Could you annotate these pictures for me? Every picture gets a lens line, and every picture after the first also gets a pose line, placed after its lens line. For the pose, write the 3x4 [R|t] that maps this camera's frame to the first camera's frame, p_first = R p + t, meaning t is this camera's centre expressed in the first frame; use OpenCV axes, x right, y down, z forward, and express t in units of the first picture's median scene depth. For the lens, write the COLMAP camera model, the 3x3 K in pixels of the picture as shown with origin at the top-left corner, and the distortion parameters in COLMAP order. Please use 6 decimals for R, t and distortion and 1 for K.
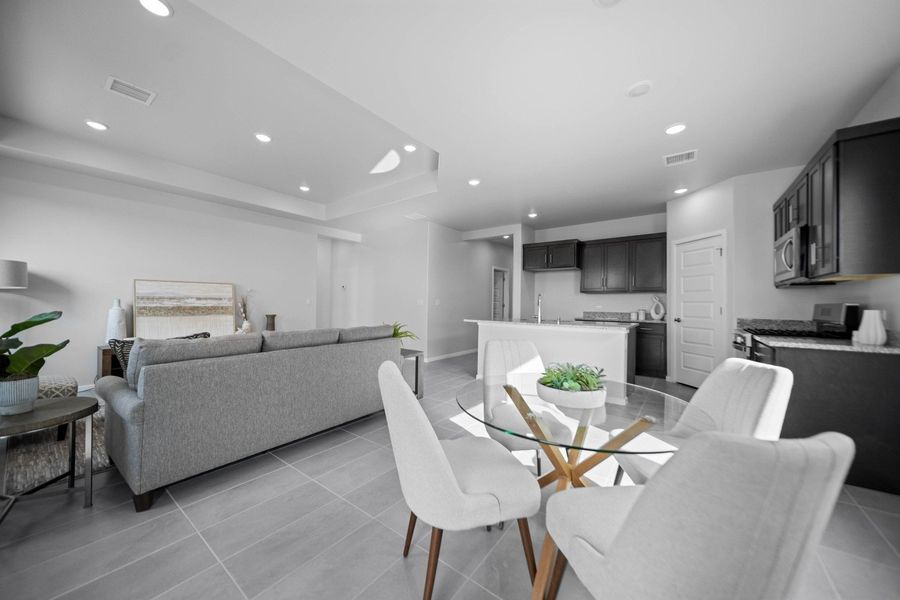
lens RADIAL K [[323.0, 0, 454.8], [0, 323.0, 304.9], [0, 0, 1]] dist [0.002723, 0.000070]
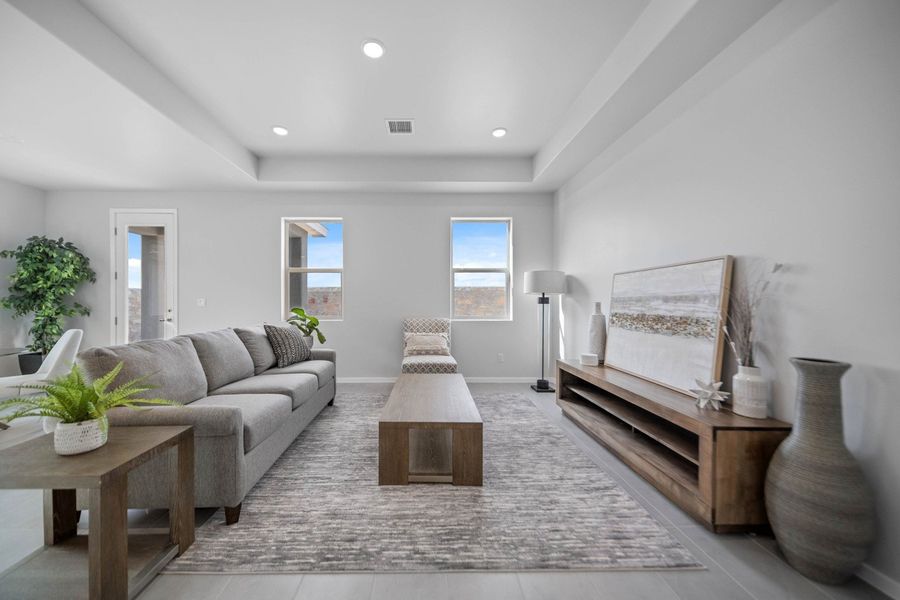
lens RADIAL K [[323.0, 0, 431.1], [0, 323.0, 305.3], [0, 0, 1]] dist [0.002723, 0.000070]
pose [[-0.805295, -0.002993, -0.592866, -0.225224], [-0.010251, 0.999908, 0.008876, -0.011437], [0.592785, 0.013226, -0.805252, 1.179812]]
